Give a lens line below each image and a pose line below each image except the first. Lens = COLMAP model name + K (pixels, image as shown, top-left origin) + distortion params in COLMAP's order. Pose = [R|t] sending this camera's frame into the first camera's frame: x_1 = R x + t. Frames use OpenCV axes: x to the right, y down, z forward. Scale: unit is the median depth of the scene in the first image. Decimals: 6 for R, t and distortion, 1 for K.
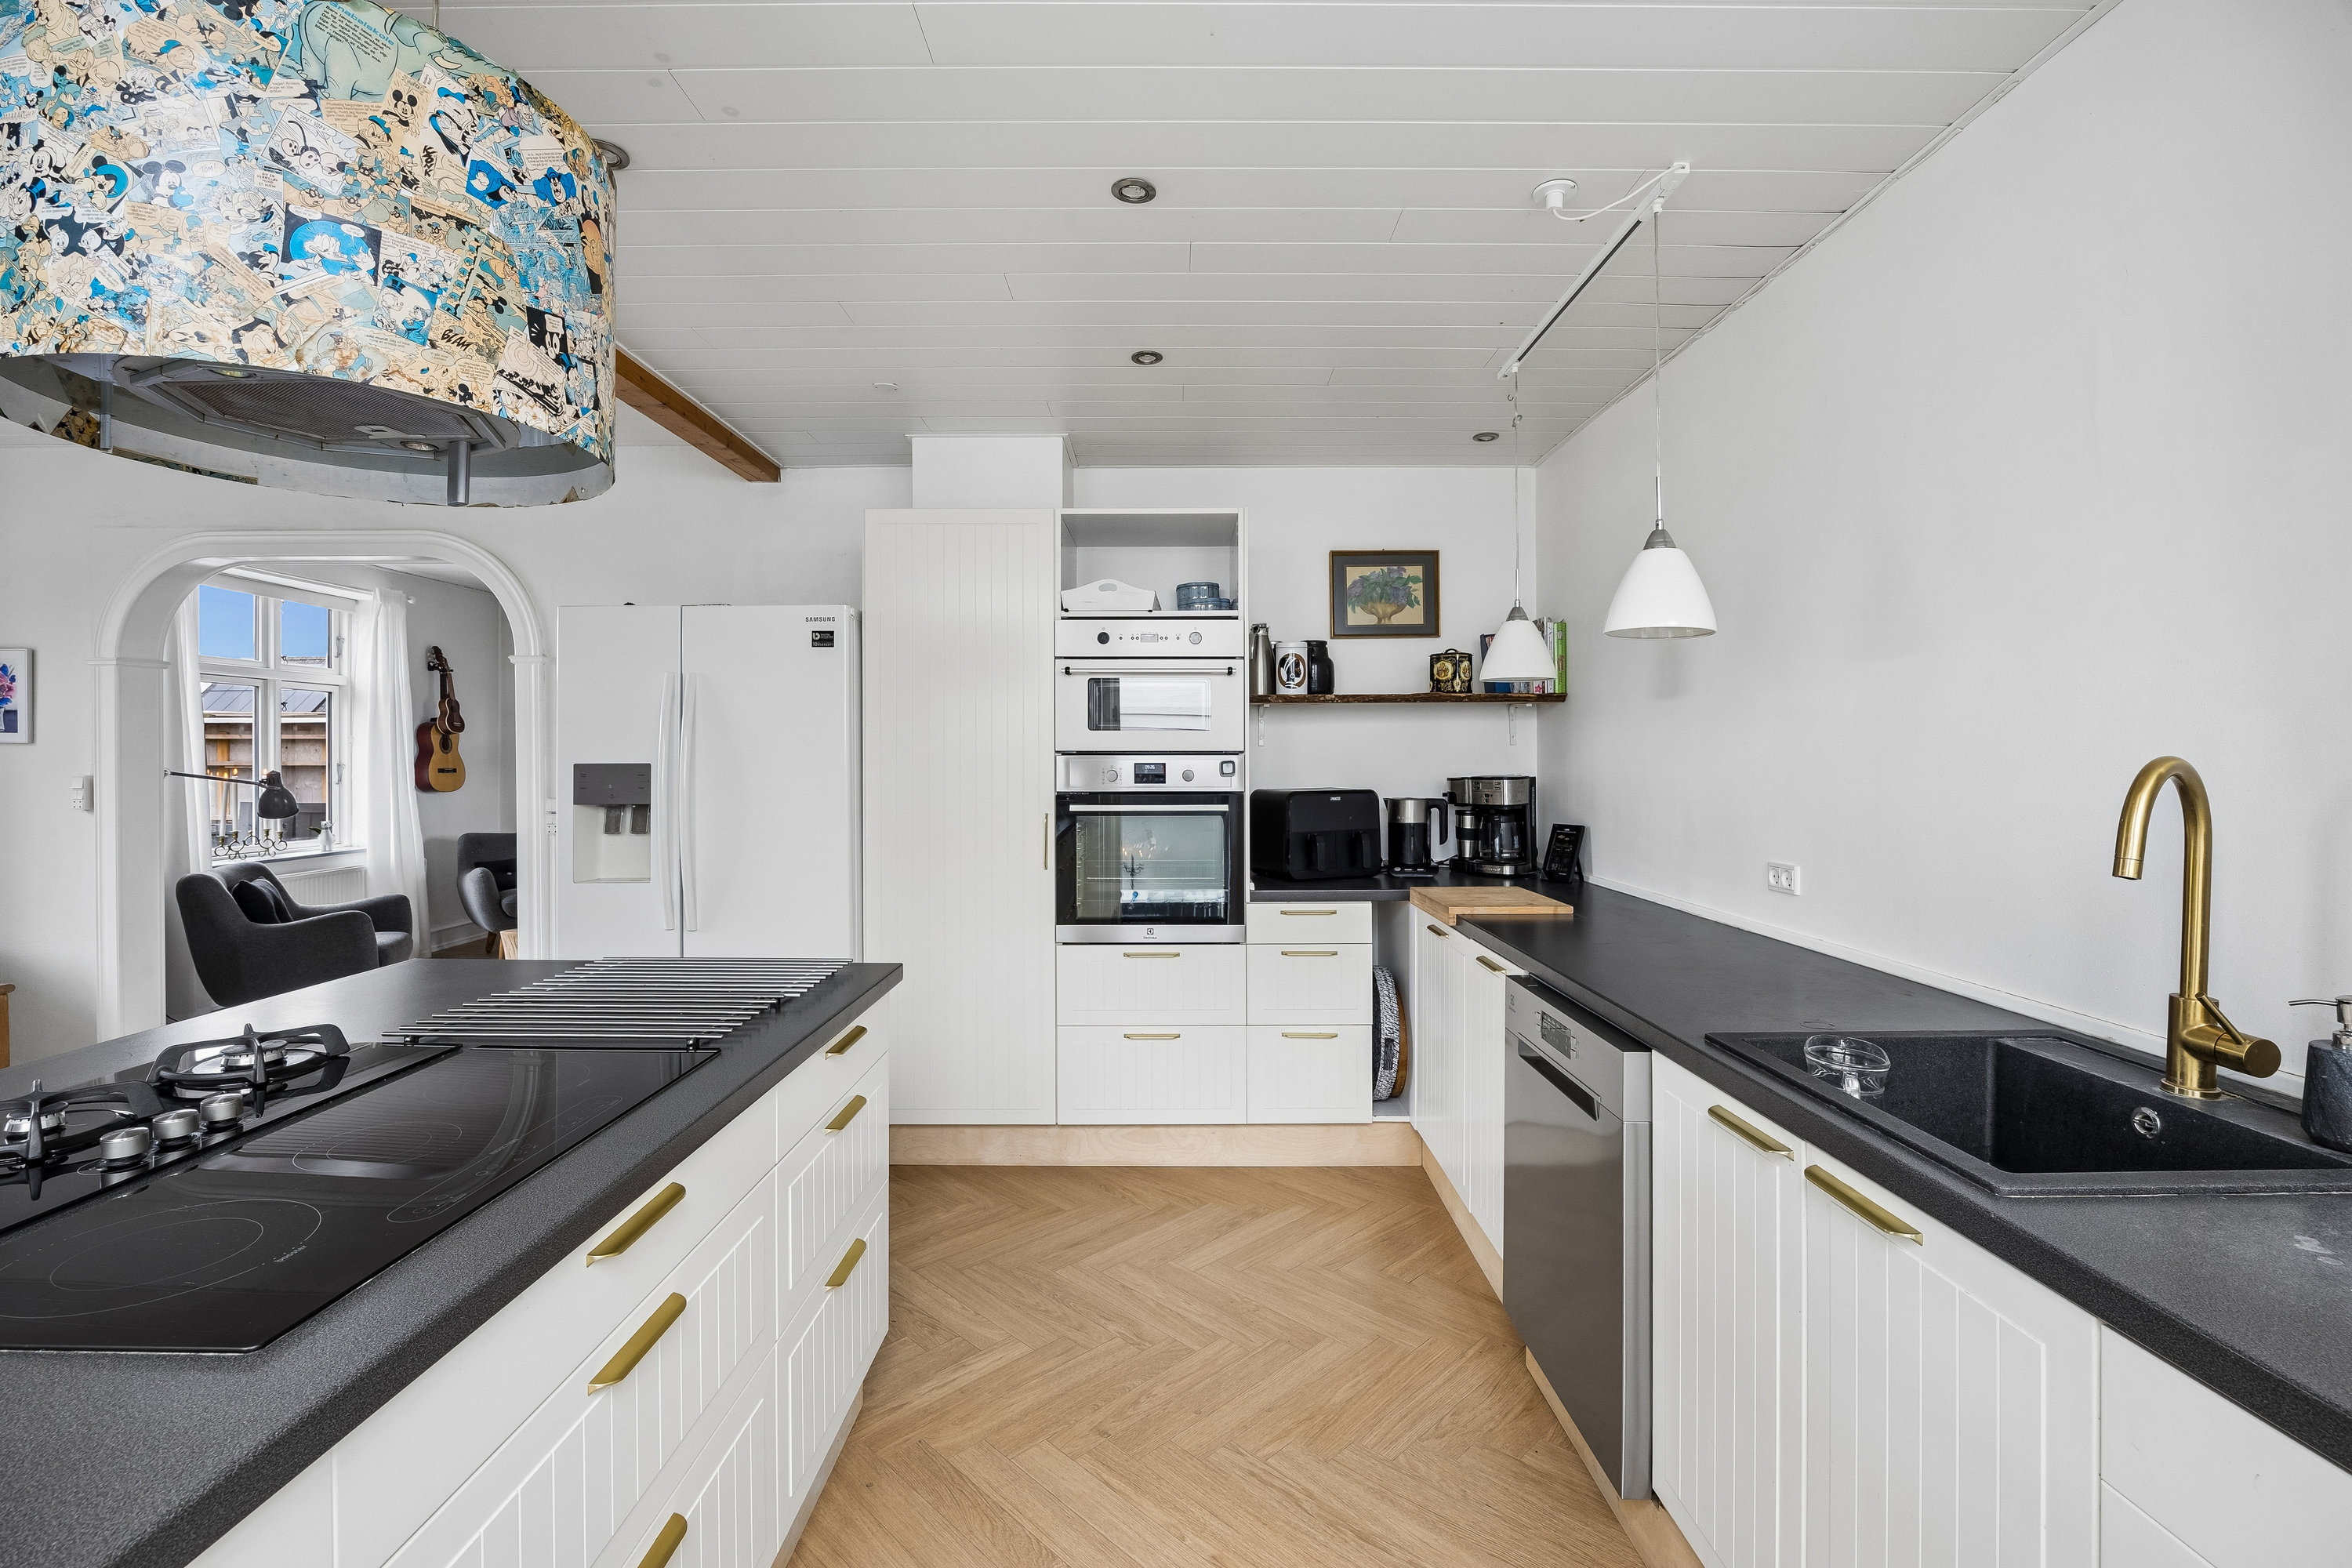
lens RADIAL K [[1067.8, 0, 1173.0], [0, 1067.8, 769.0], [0, 0, 1]] dist [-0.000068, 0.000023]
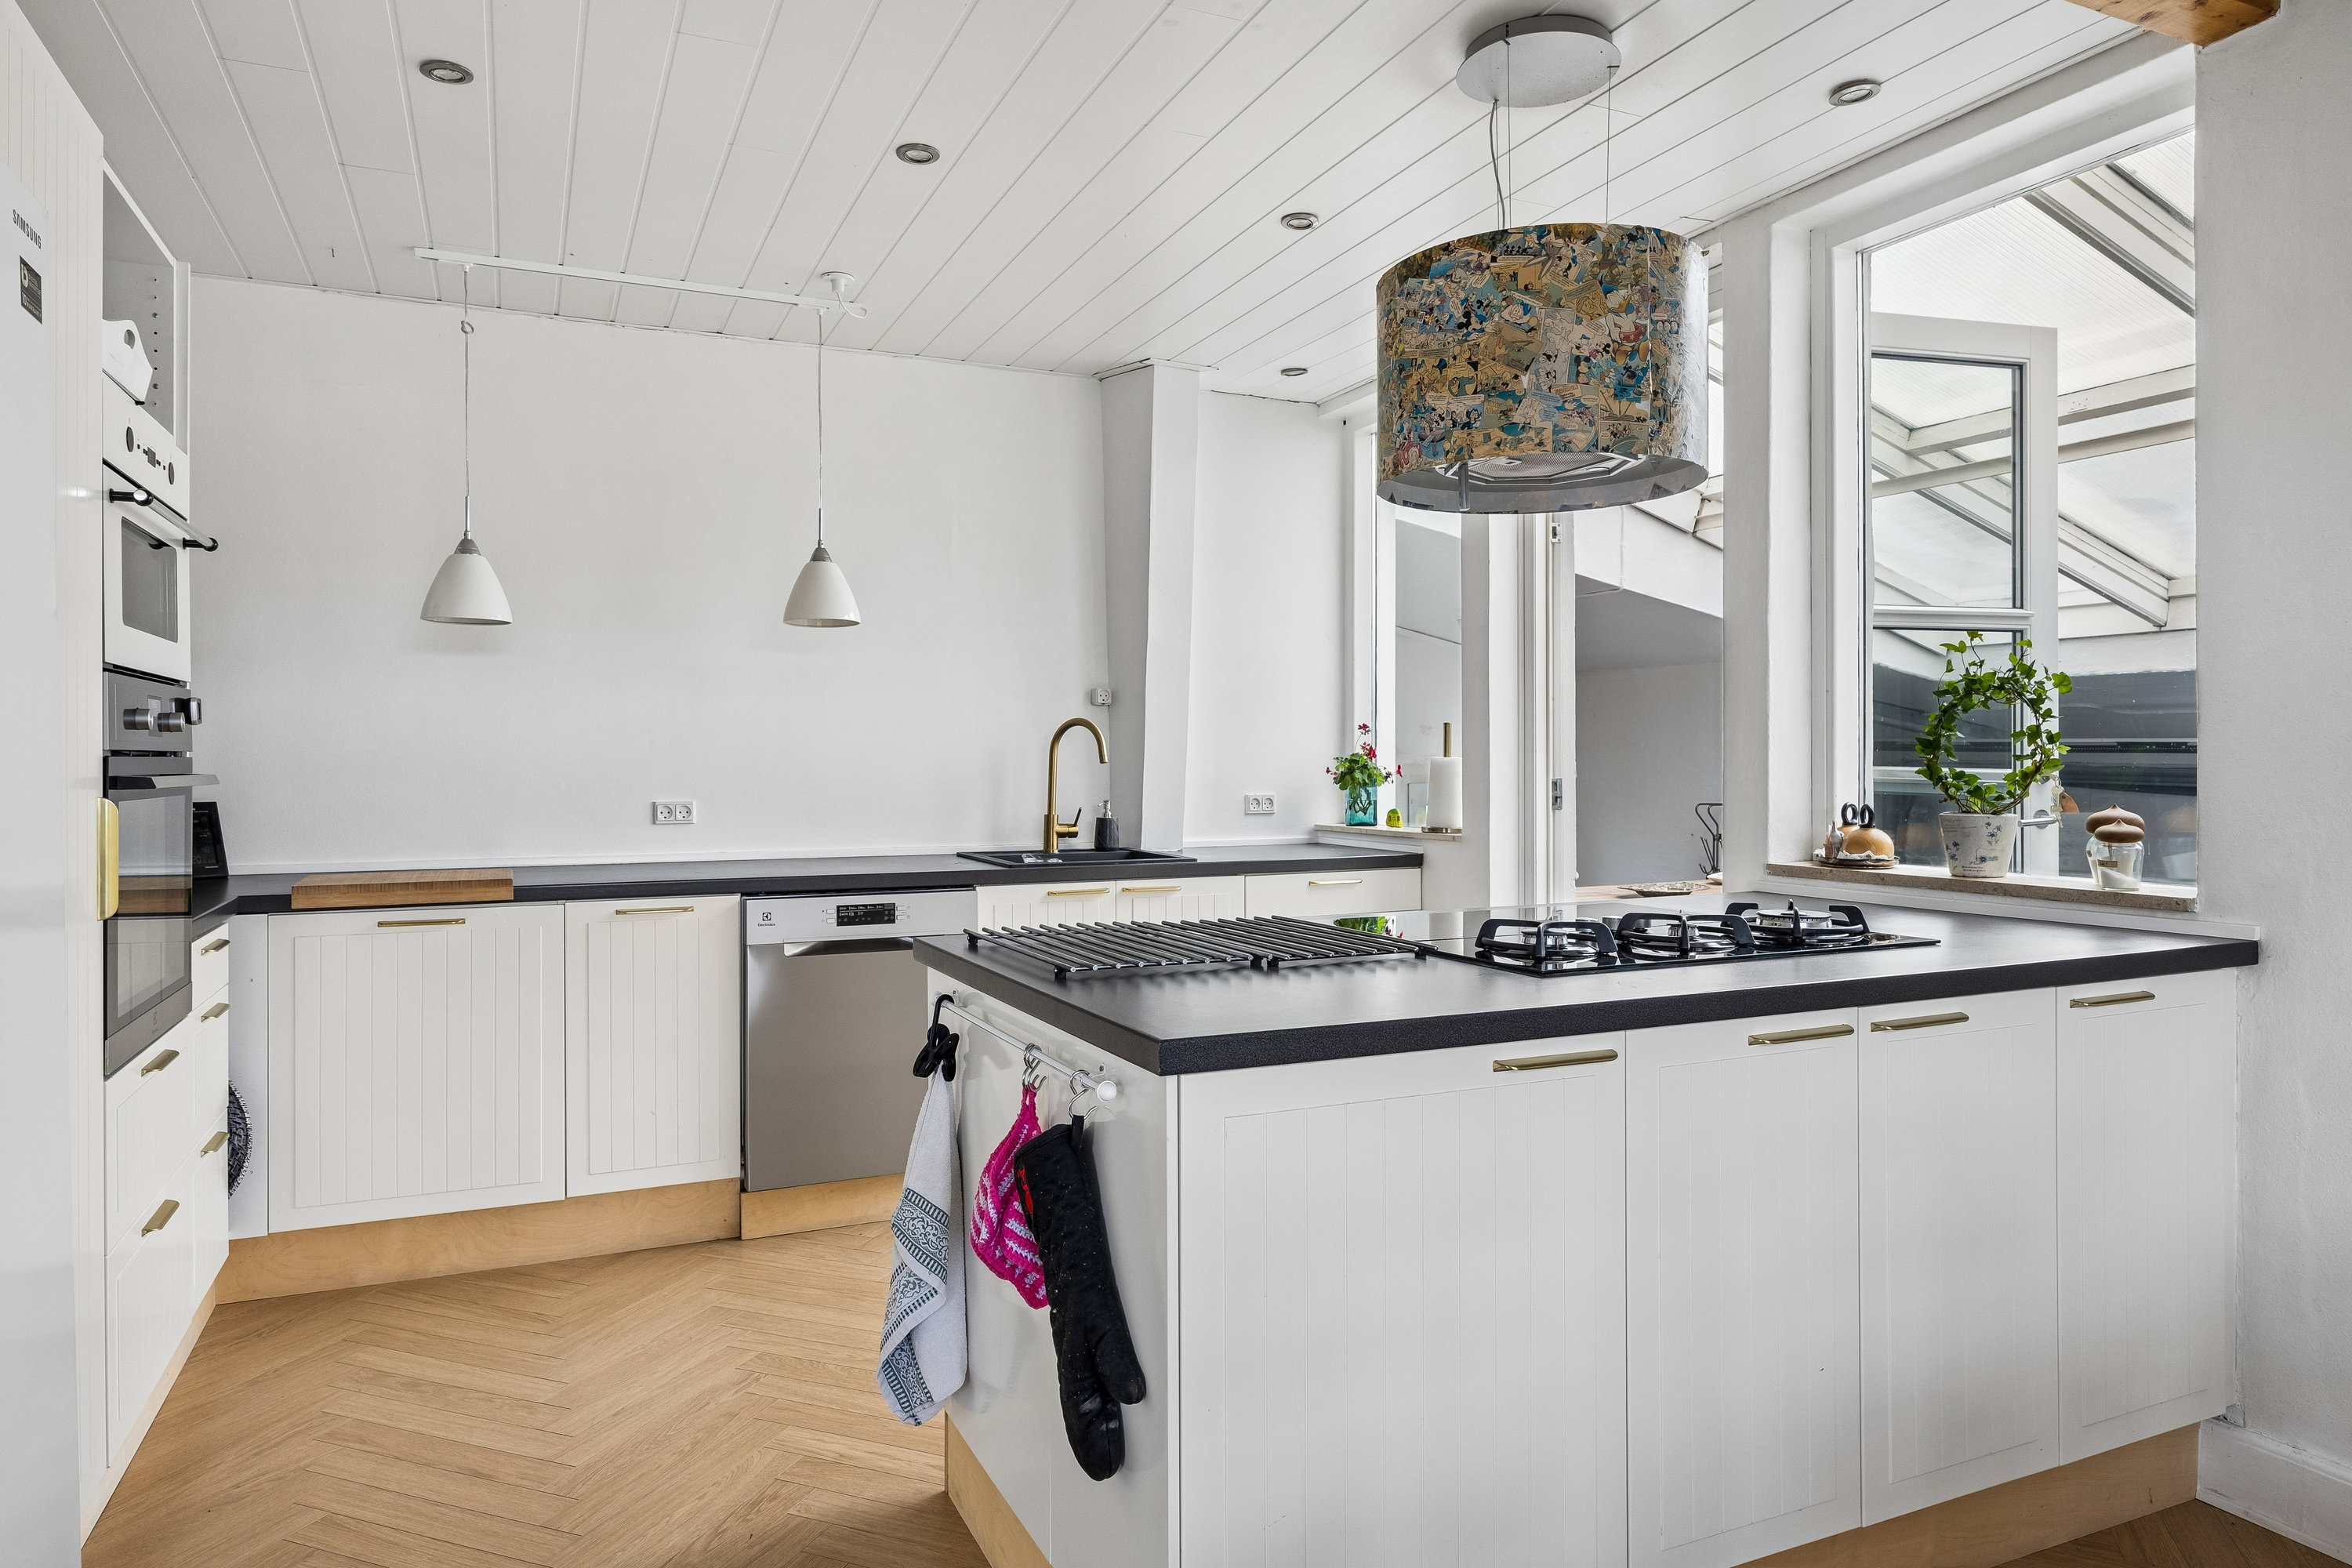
lens RADIAL K [[1456.9, 0, 1172.6], [0, 1456.9, 772.8], [0, 0, 1]] dist [-0.000644, -0.000440]
pose [[-0.420744, -0.006466, 0.907157, -1.142972], [0.015784, 0.999771, 0.014447, 0.035983], [-0.907042, 0.020396, -0.420545, 1.093892]]
